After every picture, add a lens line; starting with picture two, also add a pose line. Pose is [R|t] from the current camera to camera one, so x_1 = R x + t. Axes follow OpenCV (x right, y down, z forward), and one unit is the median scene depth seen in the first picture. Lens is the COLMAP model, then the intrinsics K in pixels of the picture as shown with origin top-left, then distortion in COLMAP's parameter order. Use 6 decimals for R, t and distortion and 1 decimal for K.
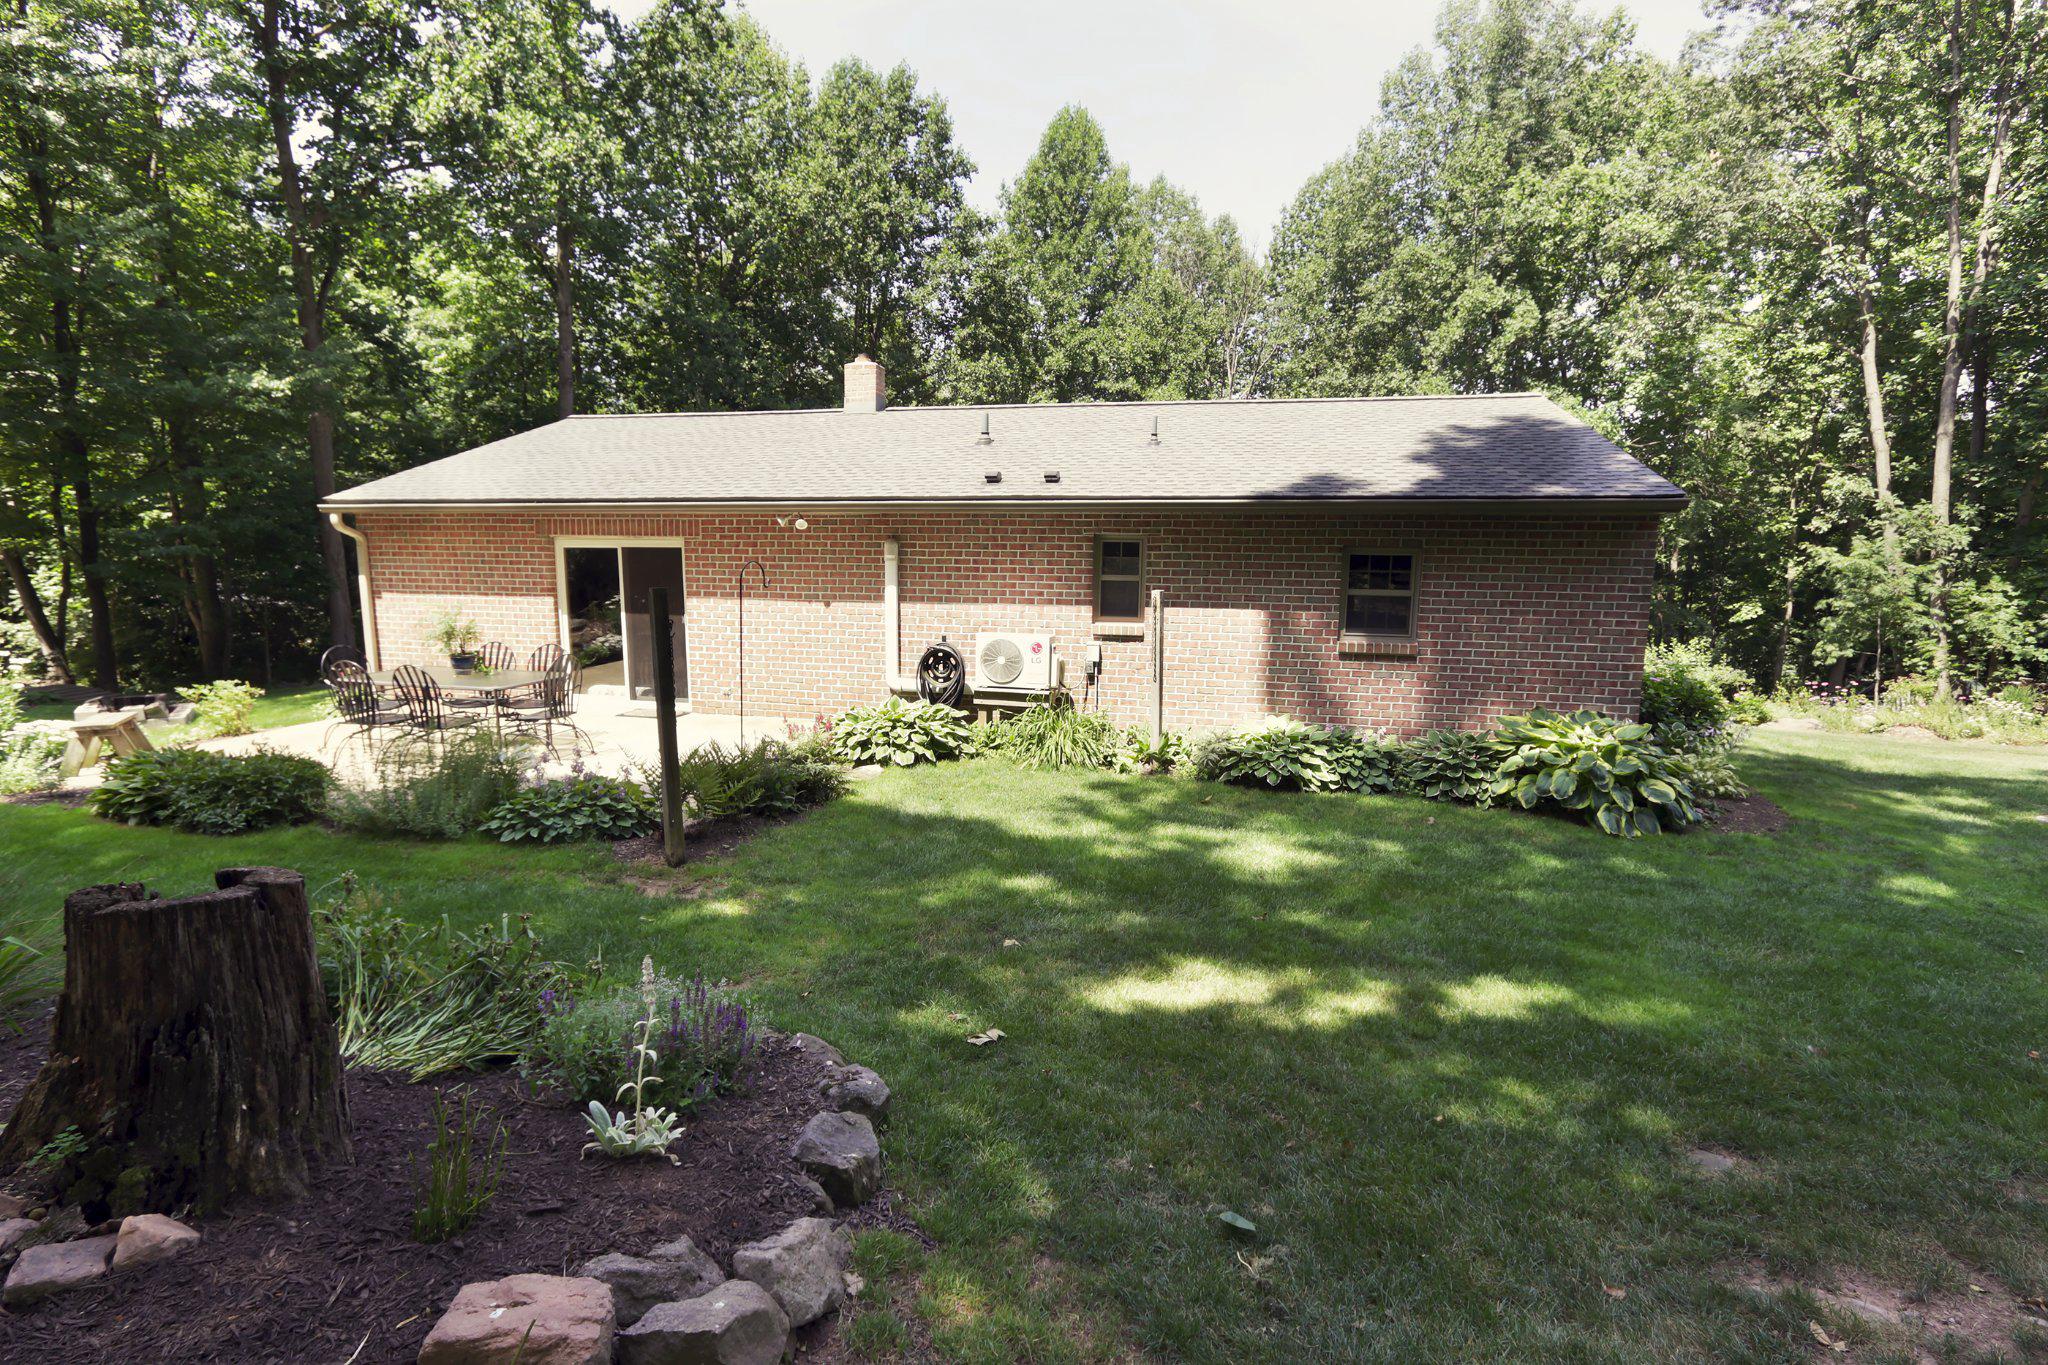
lens RADIAL K [[940.1, 0, 1025.5], [0, 940.1, 683.9], [0, 0, 1]] dist [-0.011902, 0.000543]
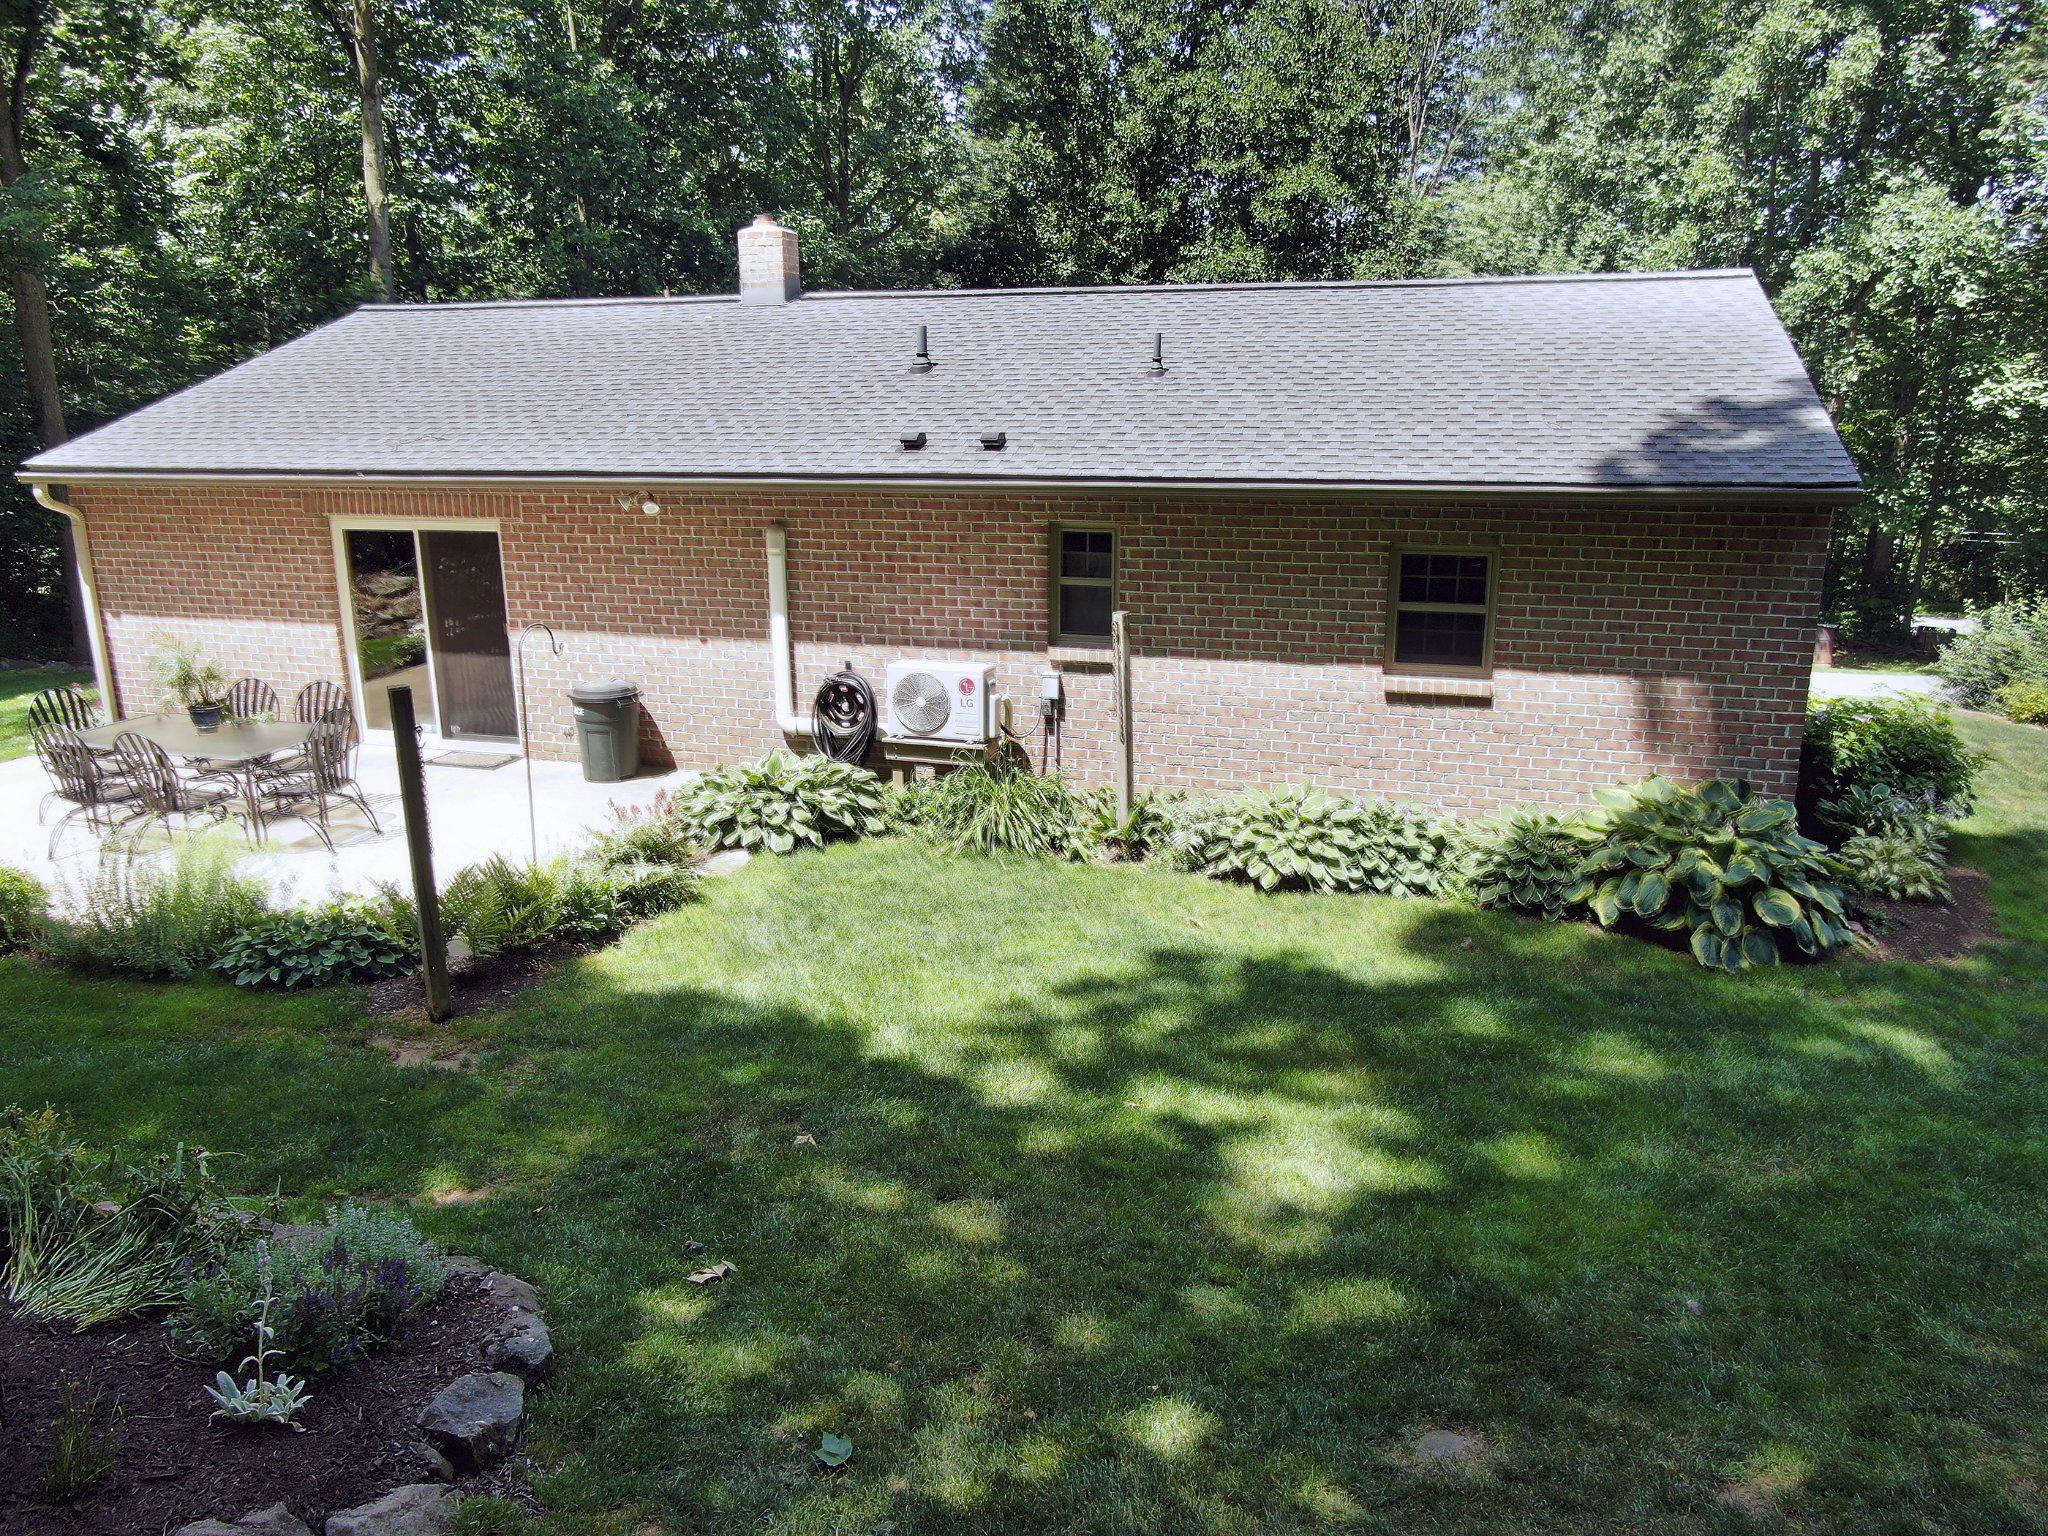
lens RADIAL K [[1444.0, 0, 1023.4], [0, 1444.0, 765.3], [0, 0, 1]] dist [-0.019839, 0.008093]
pose [[0.998010, -0.000603, -0.063055, 0.133177], [0.007120, 0.994637, 0.103183, -0.096618], [0.062654, -0.103427, 0.992662, -0.116726]]
